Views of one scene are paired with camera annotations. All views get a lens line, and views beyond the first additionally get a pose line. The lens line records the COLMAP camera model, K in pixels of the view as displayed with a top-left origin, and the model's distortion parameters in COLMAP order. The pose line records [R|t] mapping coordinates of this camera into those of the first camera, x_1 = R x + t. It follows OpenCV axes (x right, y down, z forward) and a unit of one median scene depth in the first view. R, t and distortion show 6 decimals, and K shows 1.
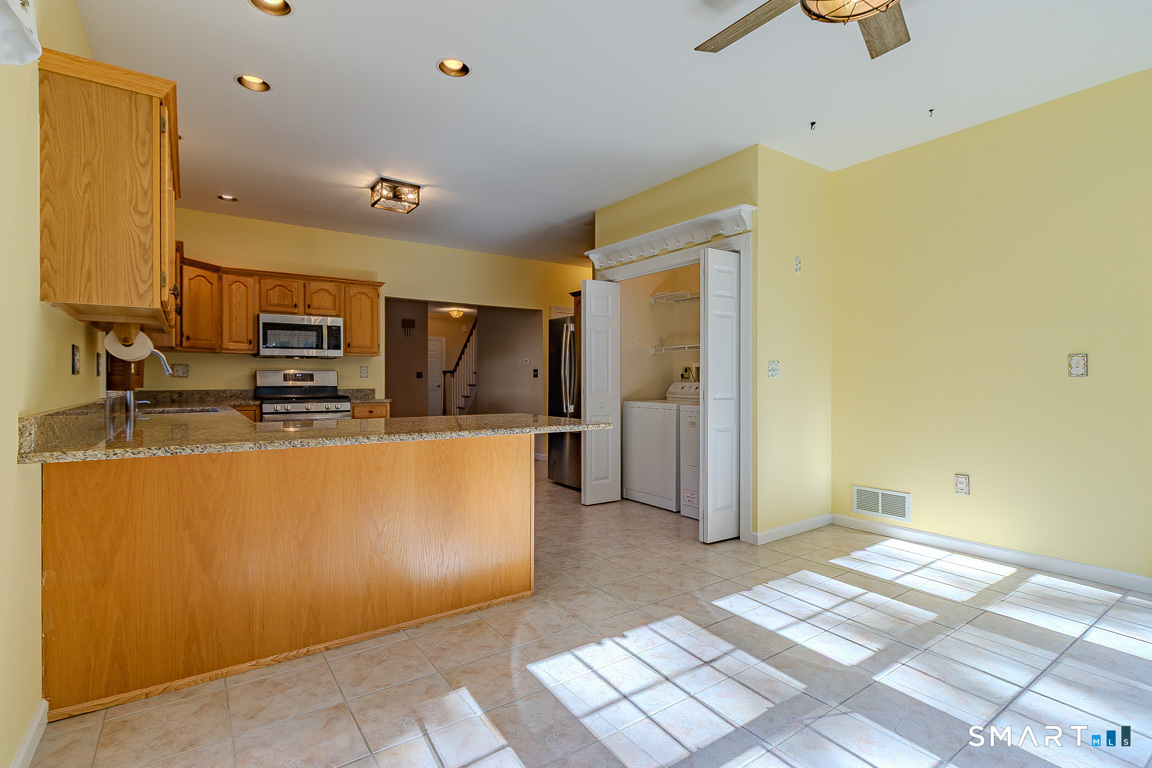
lens RADIAL K [[536.5, 0, 584.4], [0, 536.5, 387.9], [0, 0, 1]] dist [-0.000369, -0.000511]
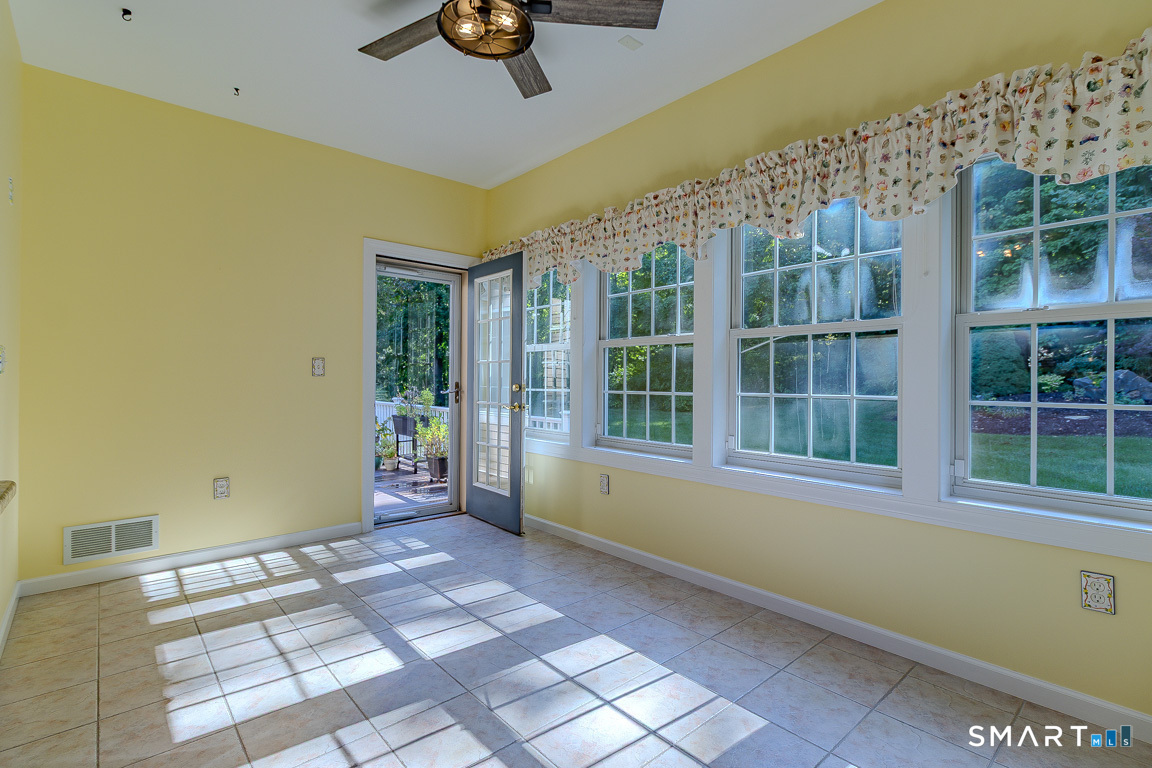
lens RADIAL K [[536.5, 0, 584.9], [0, 536.5, 379.8], [0, 0, 1]] dist [-0.000369, -0.000511]
pose [[-0.104098, 0.005741, 0.994550, -0.391029], [0.009999, 0.999939, -0.004726, -0.002110], [-0.994517, 0.009452, -0.104149, 0.564025]]
